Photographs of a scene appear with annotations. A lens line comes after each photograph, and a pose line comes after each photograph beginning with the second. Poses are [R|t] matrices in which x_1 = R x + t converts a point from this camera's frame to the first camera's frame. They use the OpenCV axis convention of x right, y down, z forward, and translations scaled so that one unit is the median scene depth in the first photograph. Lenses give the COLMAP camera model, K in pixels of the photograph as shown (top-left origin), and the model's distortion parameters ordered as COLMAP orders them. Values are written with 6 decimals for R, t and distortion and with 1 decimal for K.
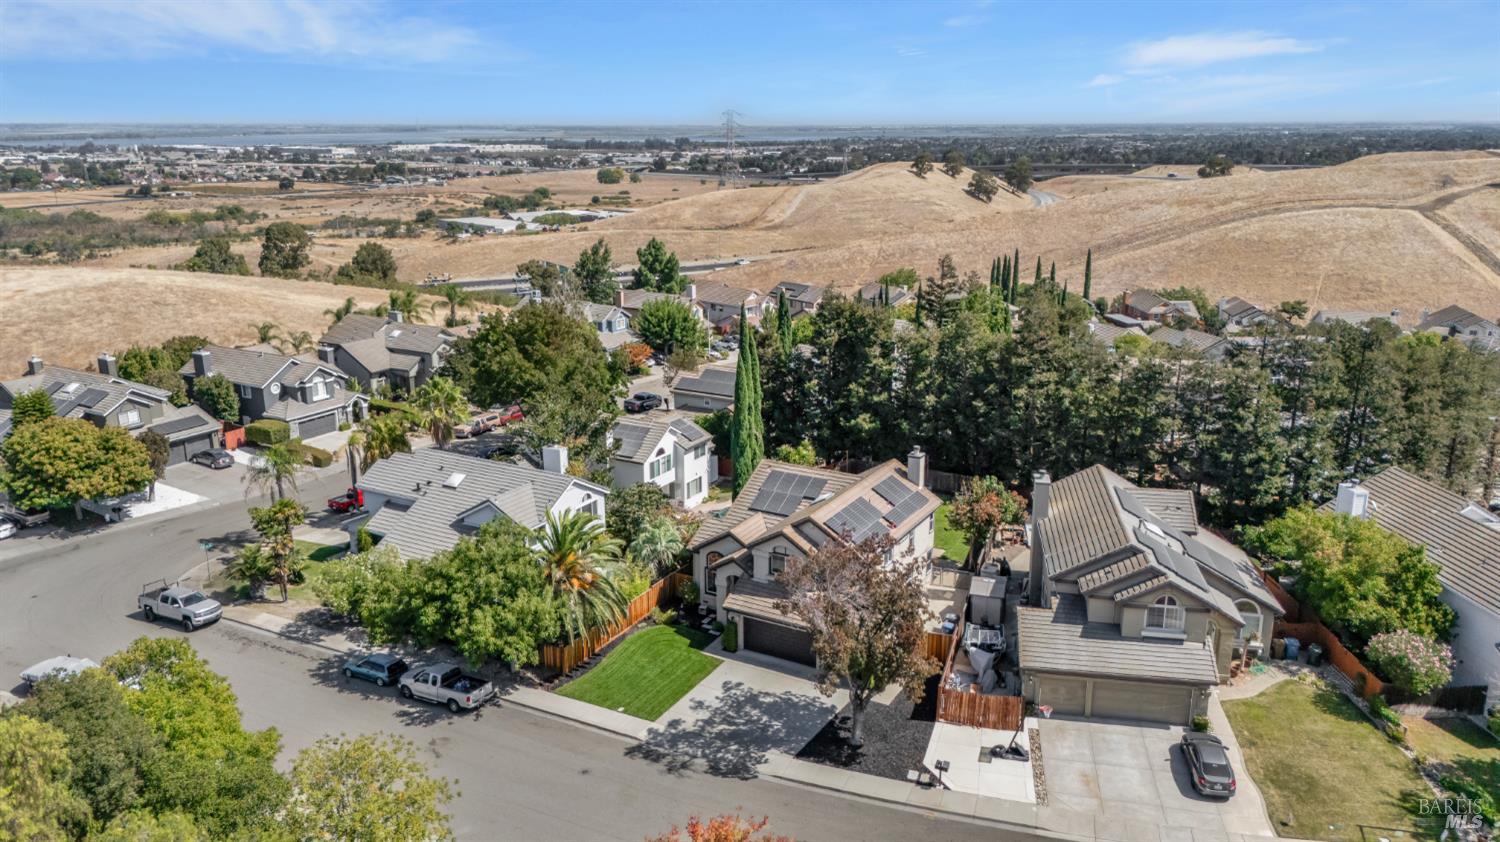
lens RADIAL K [[1103.4, 0, 745.3], [0, 1103.4, 428.1], [0, 0, 1]] dist [0.076523, -0.070878]
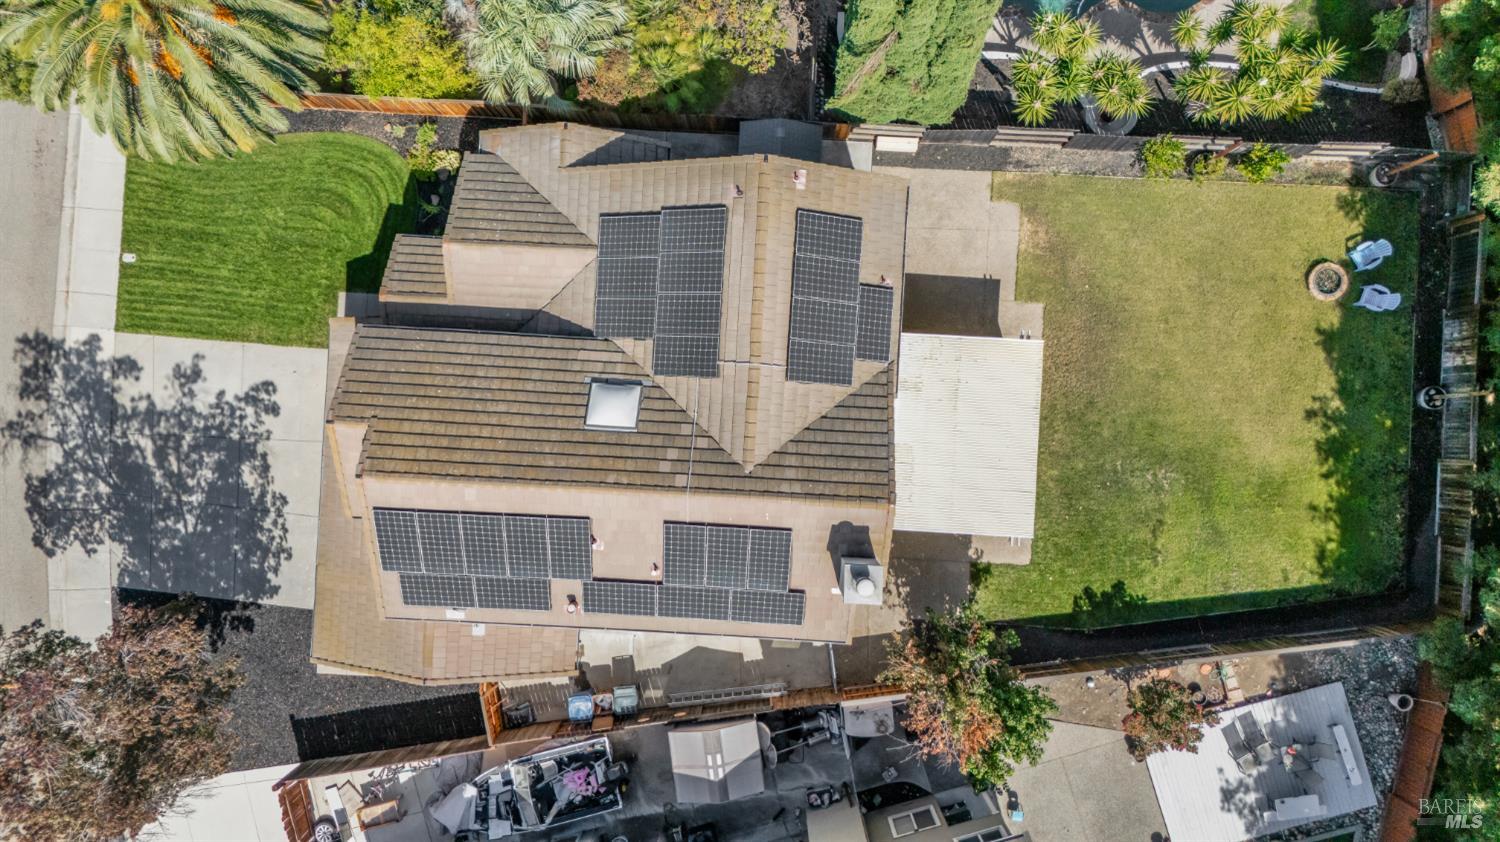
lens RADIAL K [[1103.4, 0, 748.5], [0, 1103.4, 422.0], [0, 0, 1]] dist [0.076523, -0.070878]
pose [[0.451013, 0.892446, -0.011317, 0.077681], [-0.227146, 0.127036, 0.965540, -0.249499], [0.863129, -0.432900, 0.260010, 0.712994]]
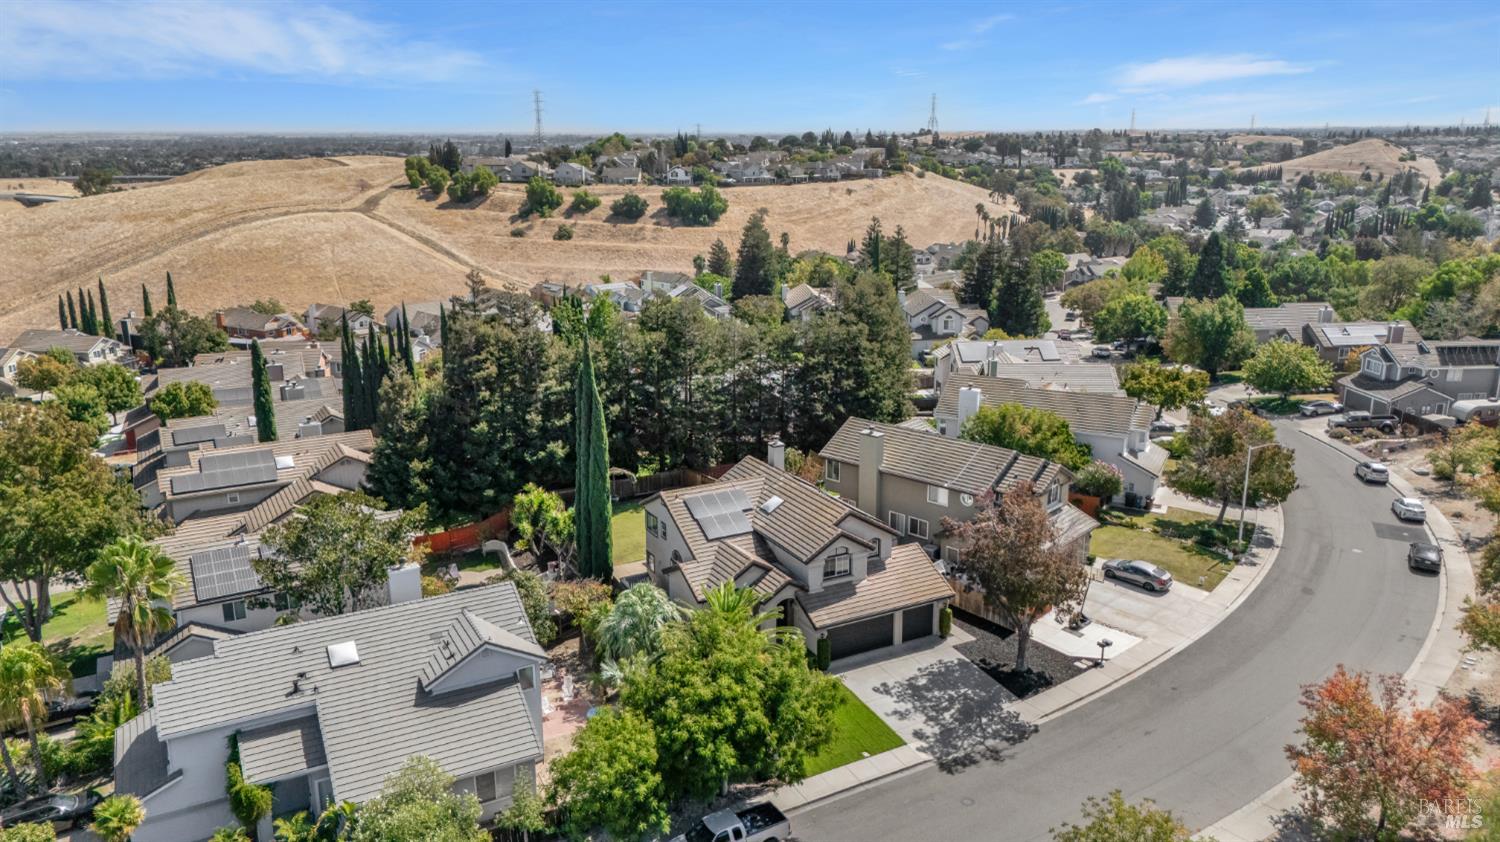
lens RADIAL K [[1103.4, 0, 755.4], [0, 1103.4, 425.4], [0, 0, 1]] dist [0.076523, -0.070878]
pose [[0.524561, -0.220828, 0.822235, -0.568771], [0.229510, 0.966700, 0.113206, -0.092925], [-0.819854, 0.129328, 0.557776, 0.338979]]
